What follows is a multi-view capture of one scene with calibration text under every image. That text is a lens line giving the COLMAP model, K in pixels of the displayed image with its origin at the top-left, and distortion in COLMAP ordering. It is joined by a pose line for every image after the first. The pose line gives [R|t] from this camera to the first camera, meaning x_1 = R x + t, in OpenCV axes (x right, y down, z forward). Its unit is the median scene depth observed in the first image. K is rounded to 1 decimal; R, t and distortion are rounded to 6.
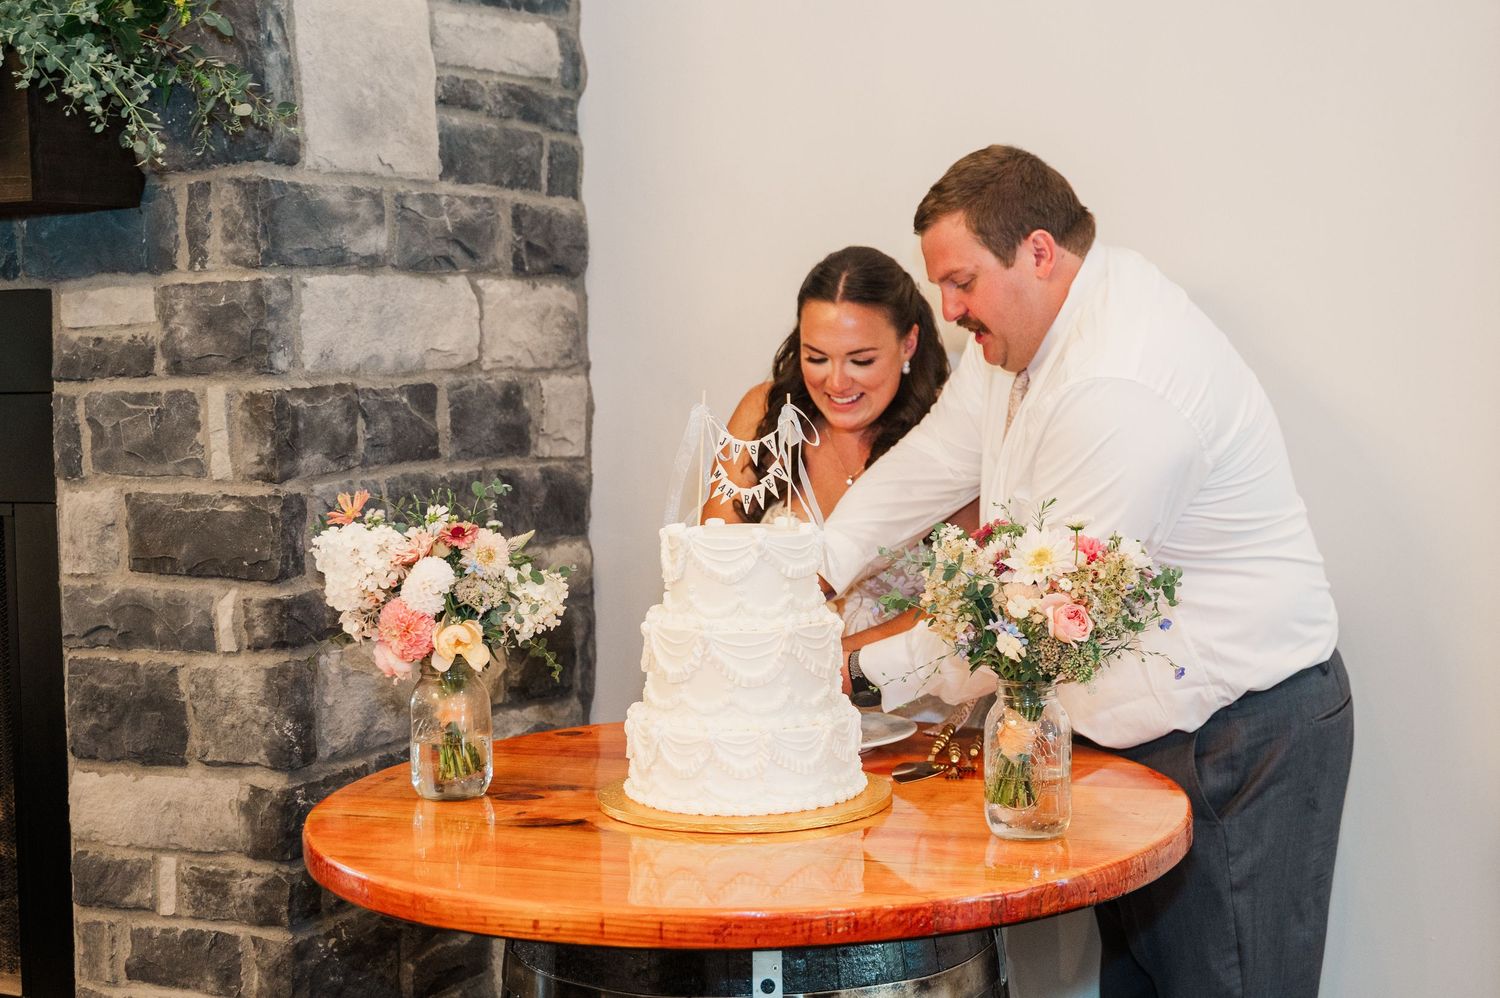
lens RADIAL K [[2125.7, 0, 750.0], [0, 2125.7, 499.0], [0, 0, 1]] dist [-0.005382, -0.021232]
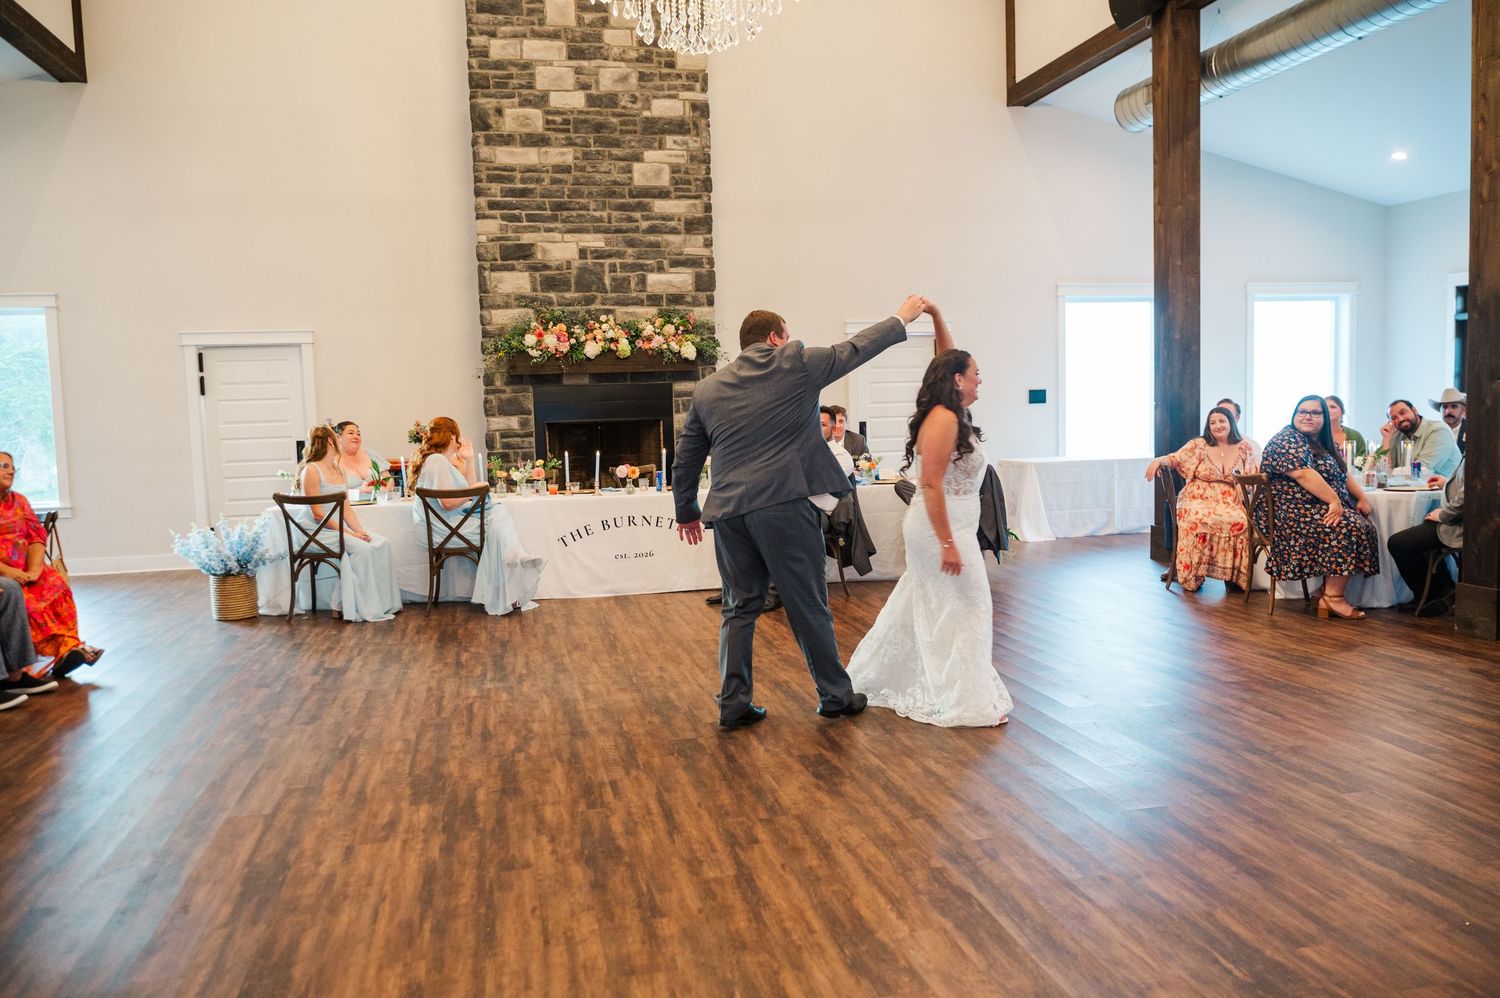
lens RADIAL K [[1193.2, 0, 750.0], [0, 1193.2, 499.0], [0, 0, 1]] dist [-0.000983, -0.003059]
pose [[0.780231, -0.051179, 0.623394, -2.542082], [0.051393, 0.998522, 0.017653, 0.208634], [-0.623376, 0.018265, 0.781709, -2.059668]]
